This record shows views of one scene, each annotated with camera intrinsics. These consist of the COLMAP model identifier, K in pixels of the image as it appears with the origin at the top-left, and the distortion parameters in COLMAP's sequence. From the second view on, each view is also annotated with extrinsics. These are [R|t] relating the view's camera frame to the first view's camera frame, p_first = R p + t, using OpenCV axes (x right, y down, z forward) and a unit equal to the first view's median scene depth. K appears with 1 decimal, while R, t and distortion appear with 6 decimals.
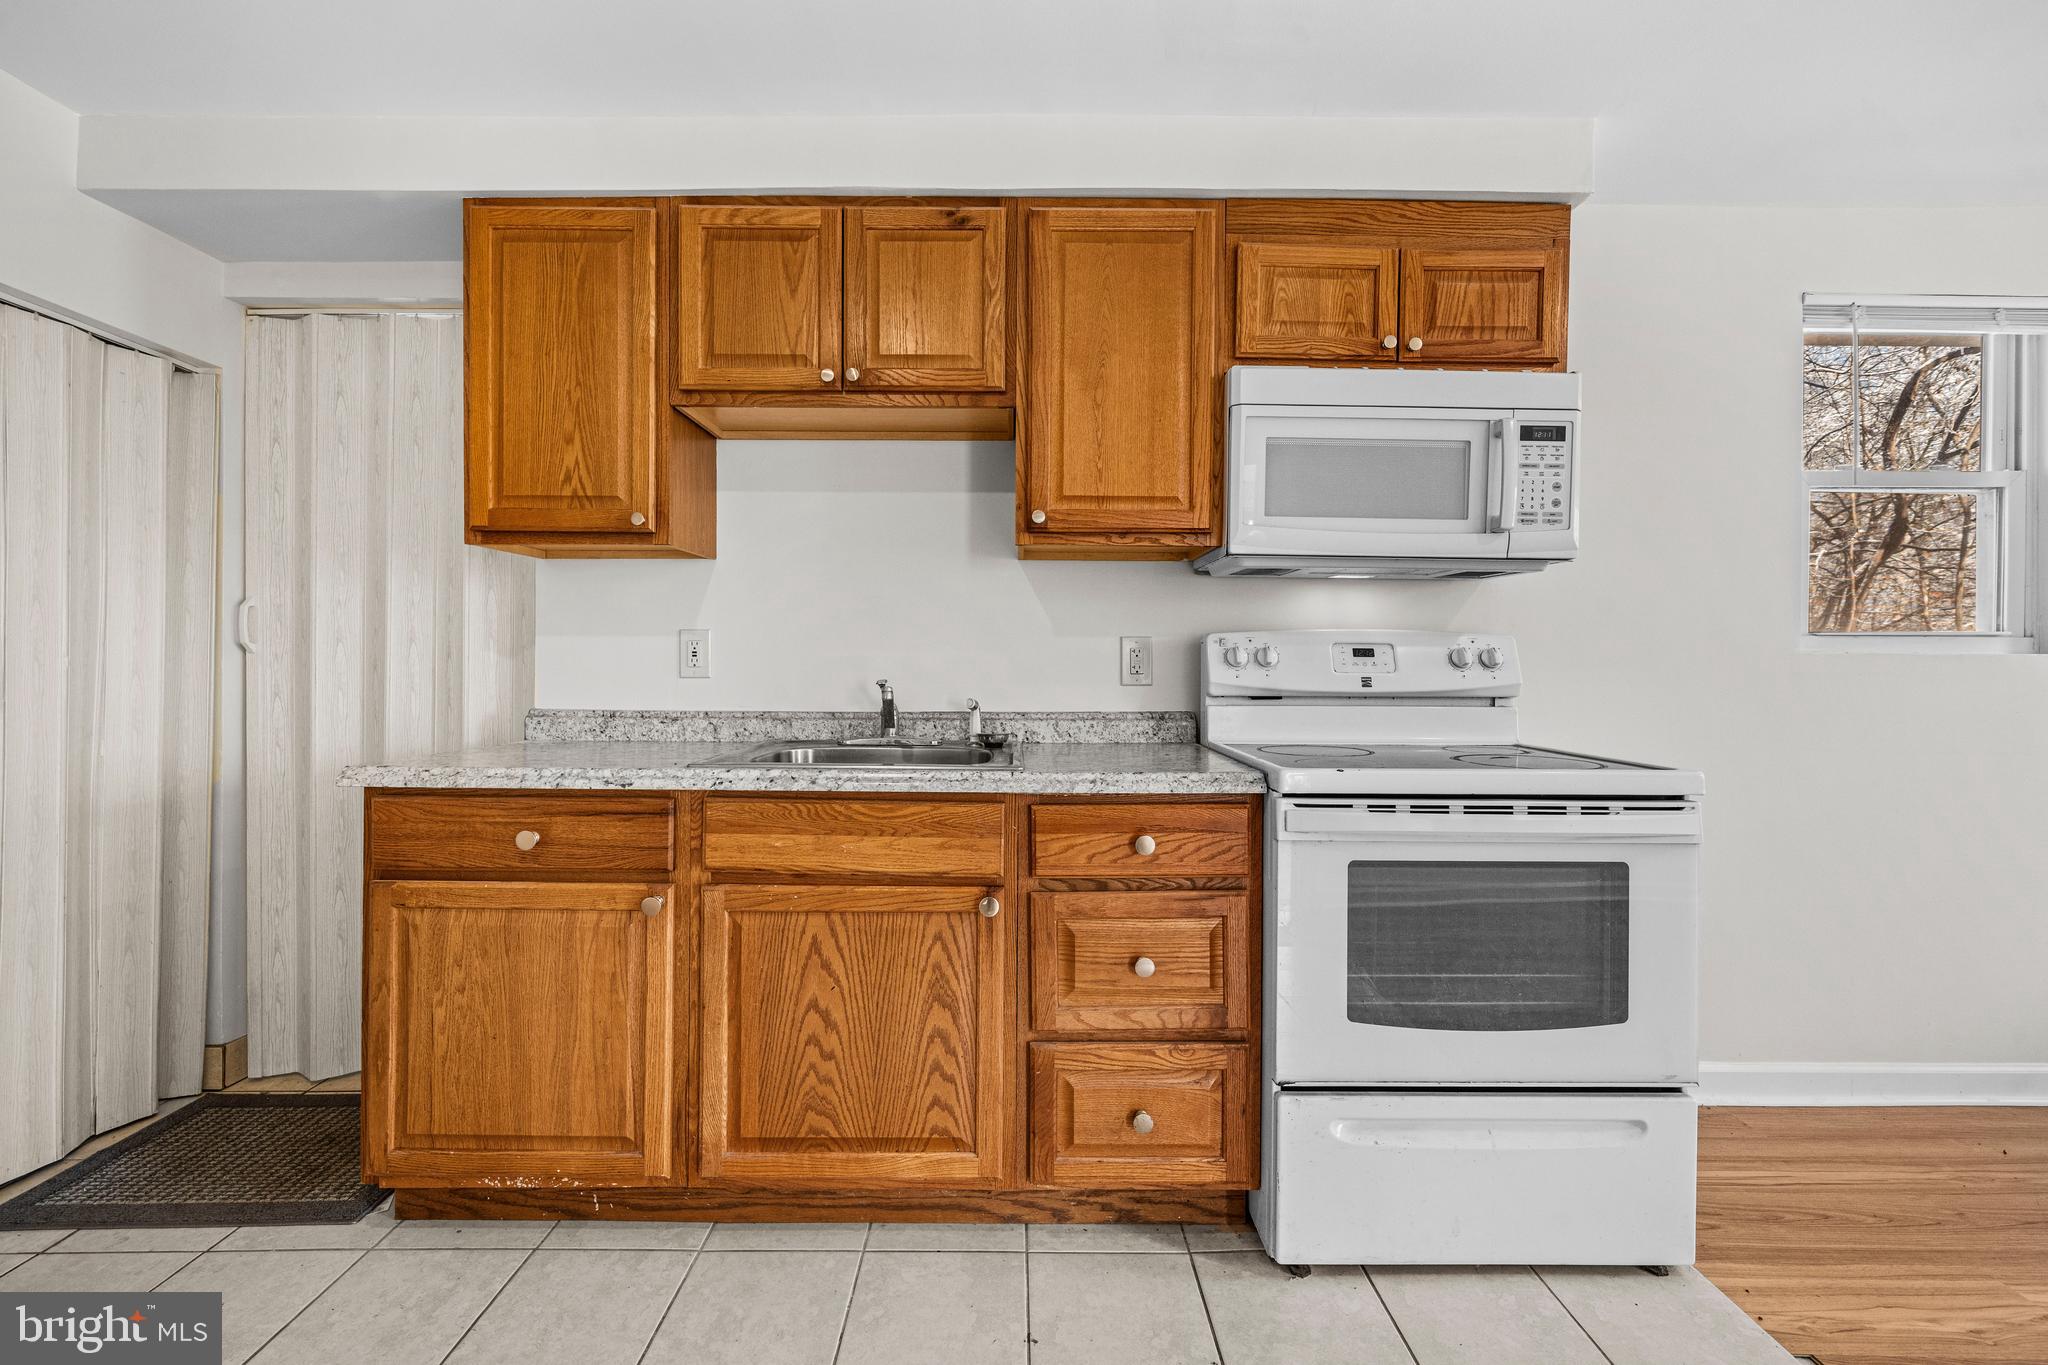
lens RADIAL K [[868.8, 0, 1019.5], [0, 868.8, 668.1], [0, 0, 1]] dist [-0.000555, 0.000236]
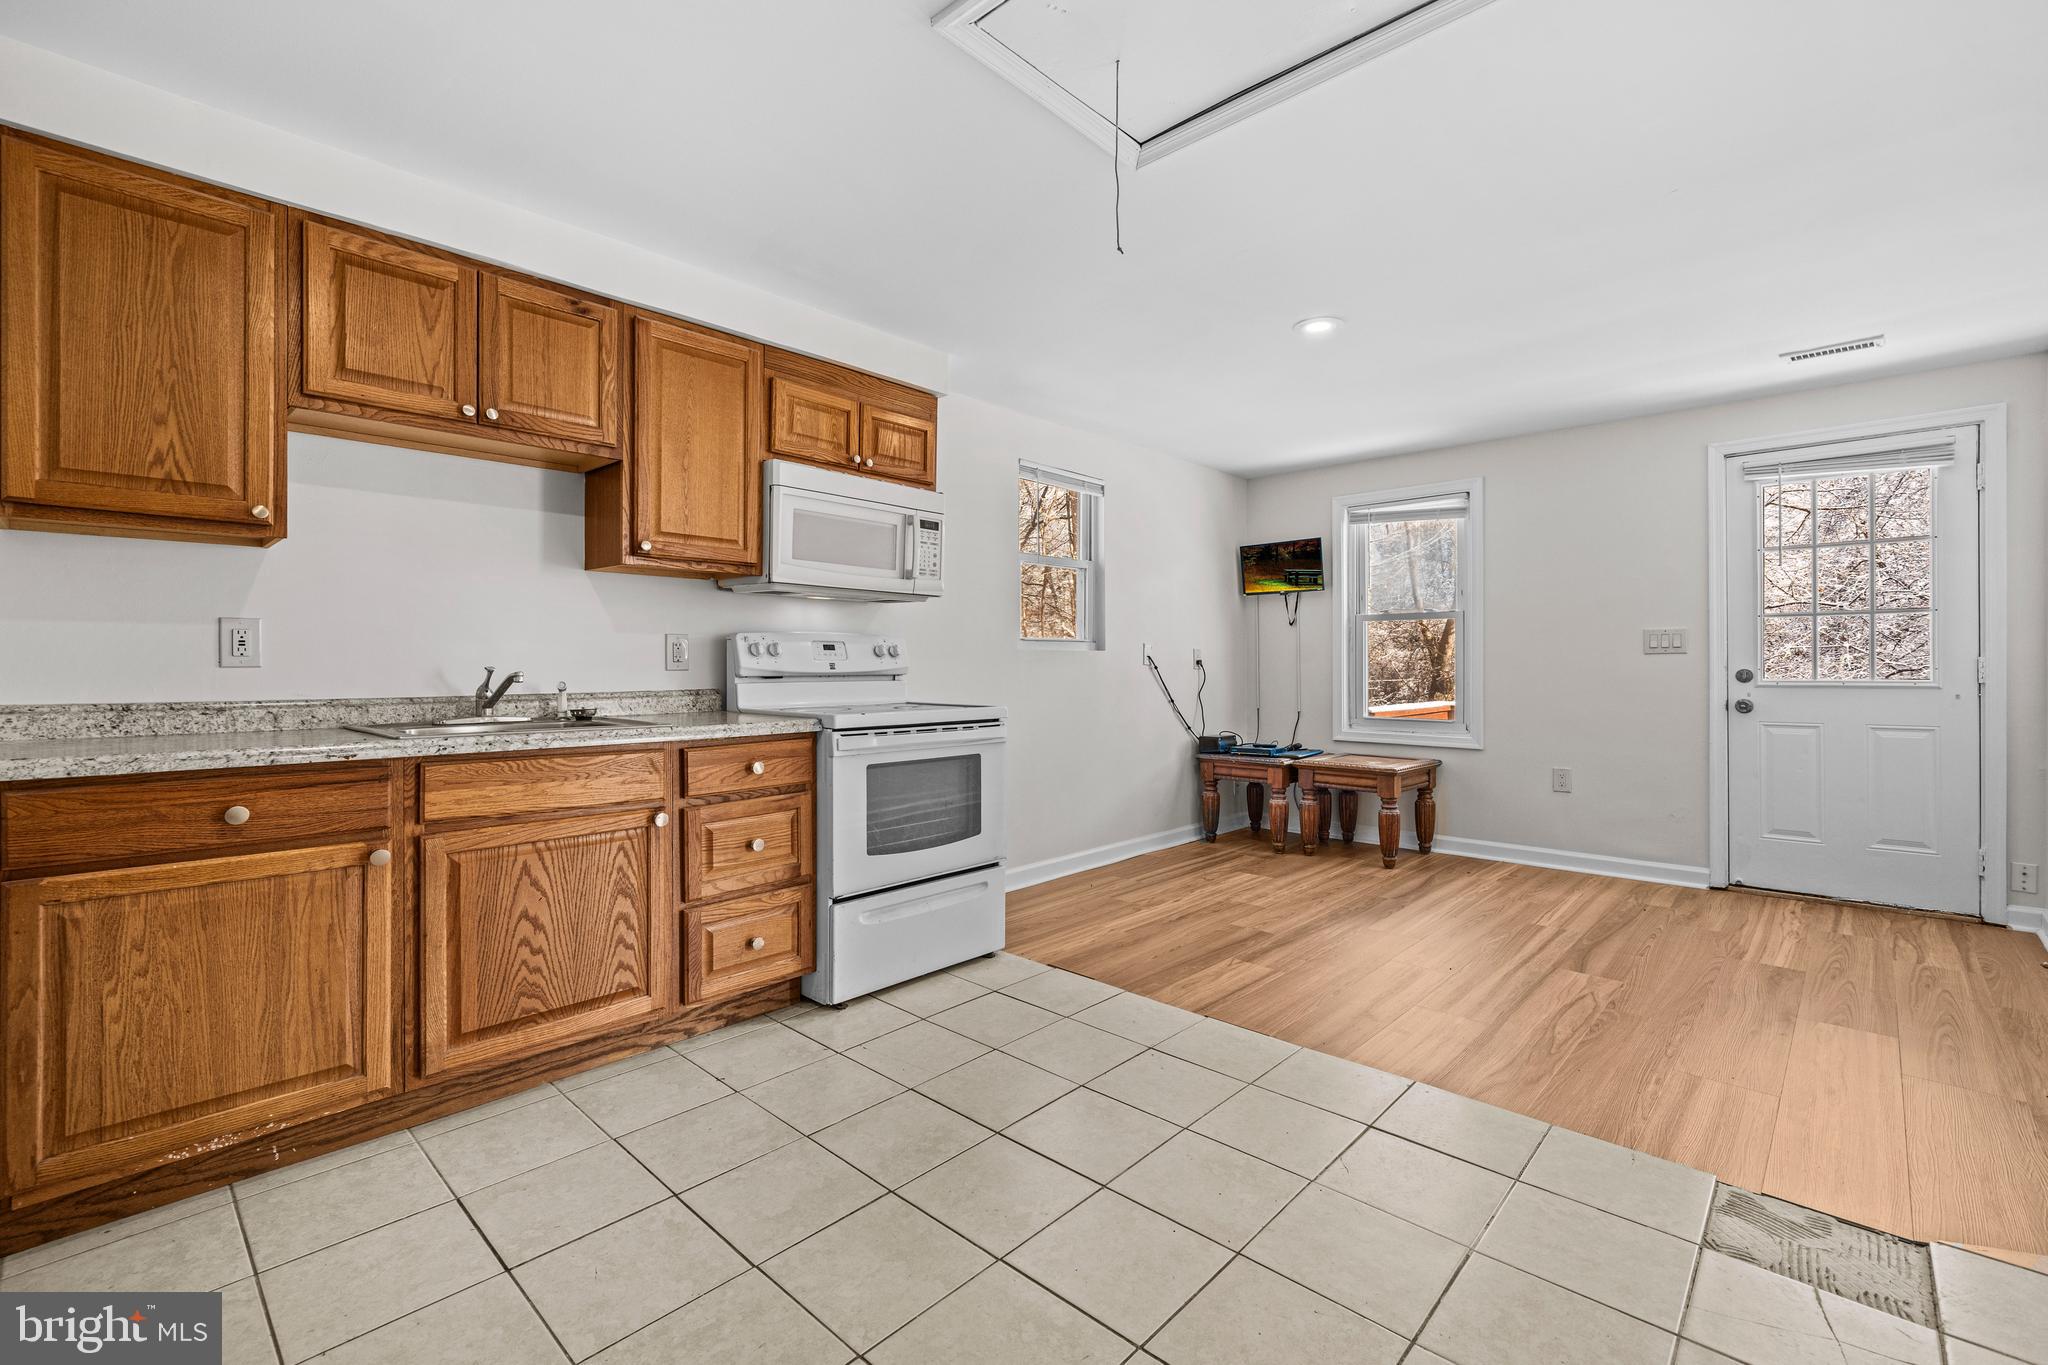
lens RADIAL K [[876.5, 0, 1004.1], [0, 876.5, 670.0], [0, 0, 1]] dist [0.000928, 0.000283]
pose [[0.700034, -0.010140, 0.714038, -0.575490], [0.005606, 0.999946, 0.008704, 0.012460], [-0.714088, -0.002090, 0.700053, -0.369434]]
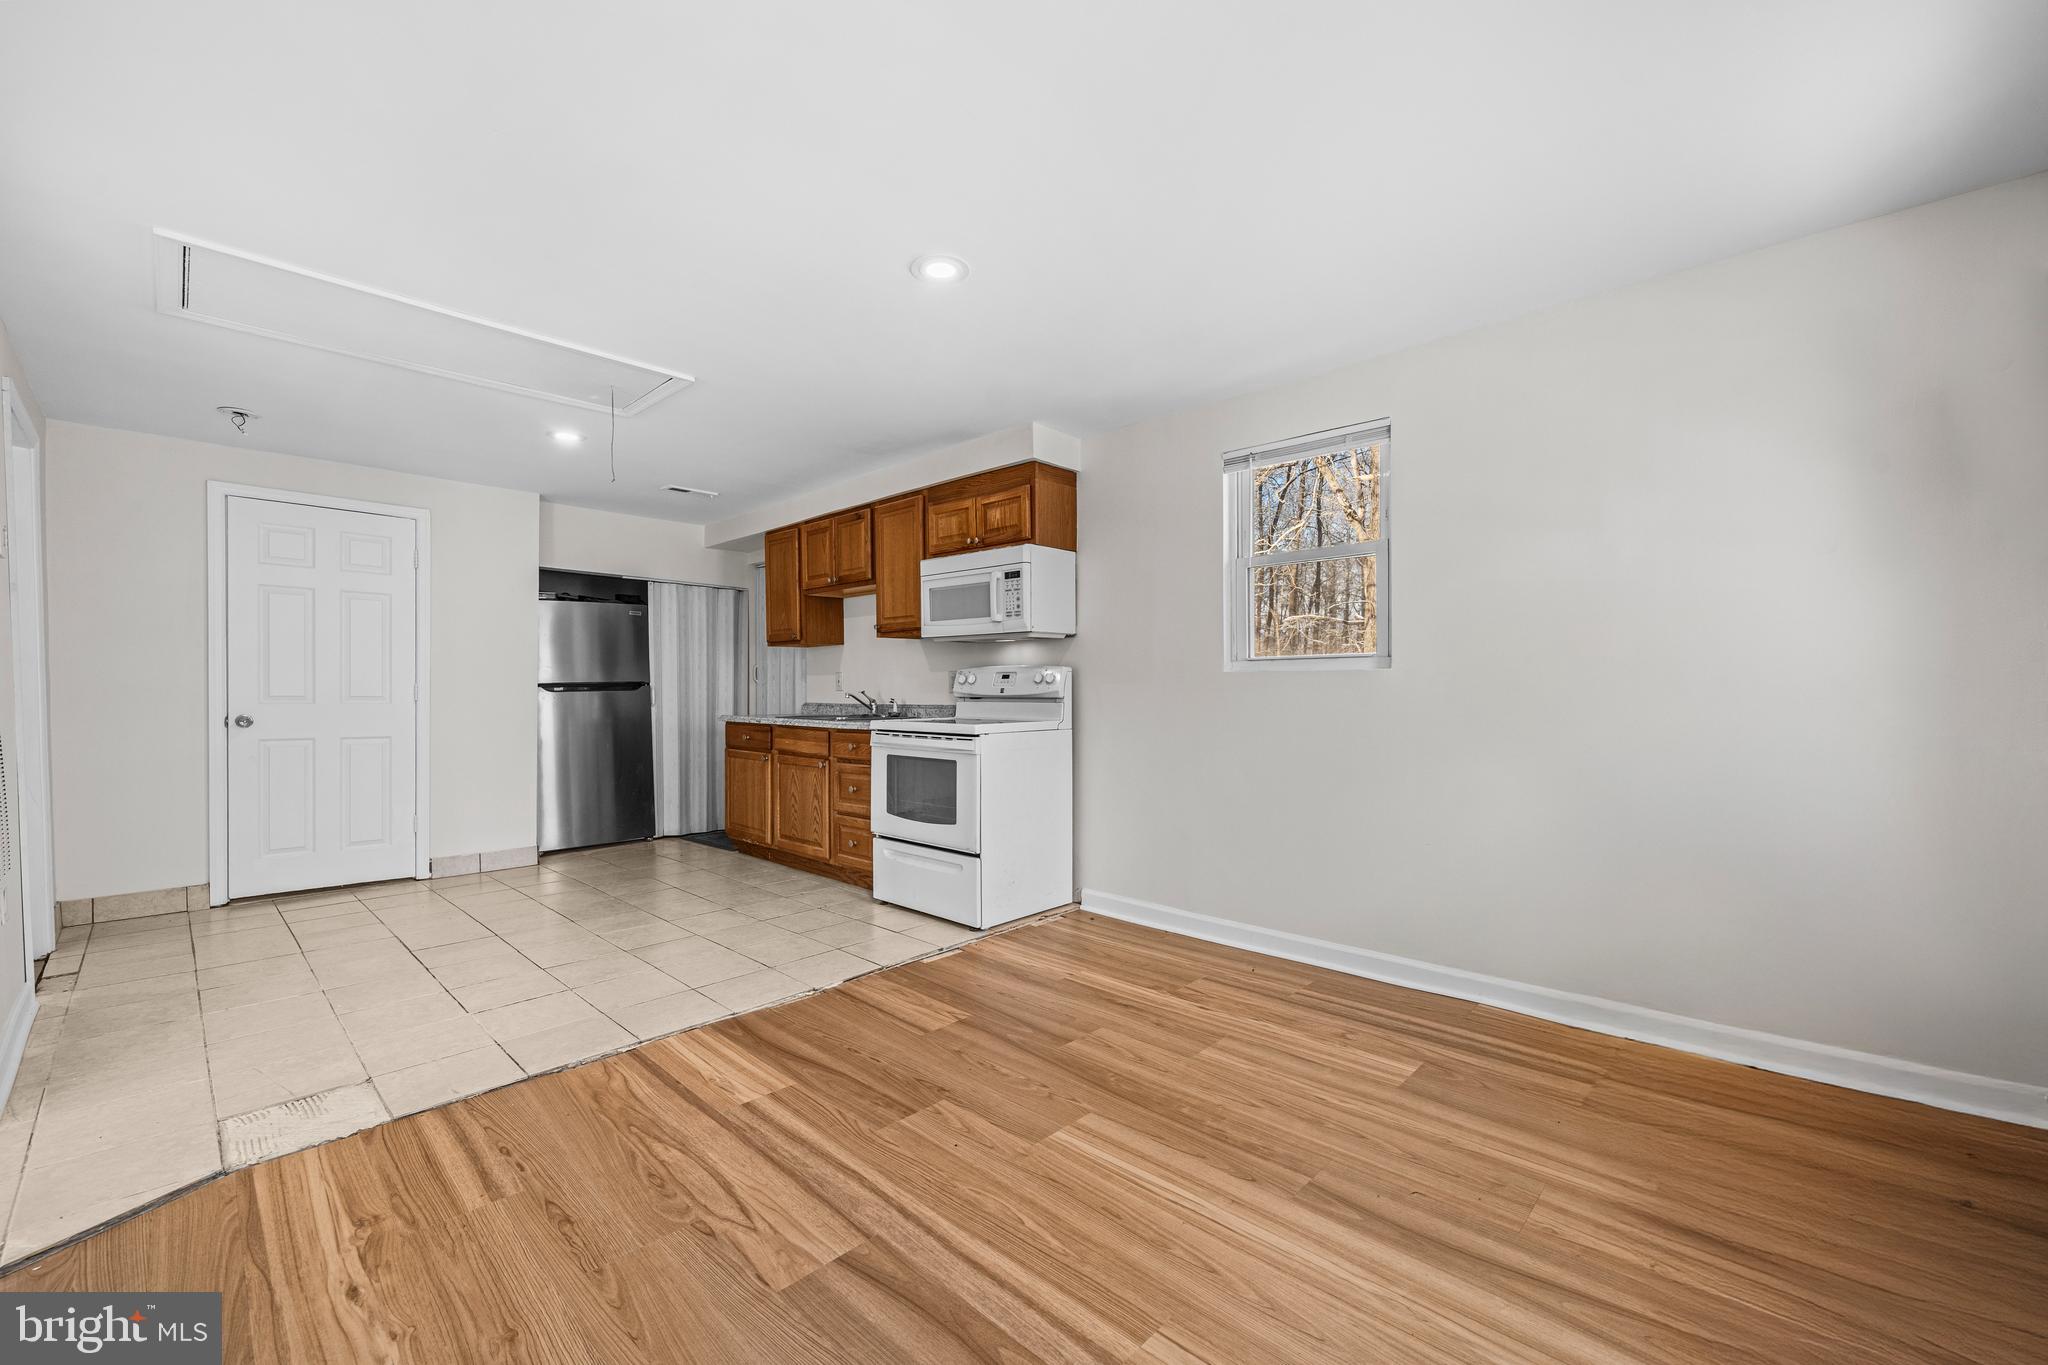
lens RADIAL K [[796.2, 0, 1016.6], [0, 796.2, 707.6], [0, 0, 1]] dist [0.000020, 0.000078]
pose [[0.727051, 0.008443, -0.686532, 1.979658], [0.002967, 0.999876, 0.015438, 0.031081], [0.686578, -0.013261, 0.726936, -0.444457]]
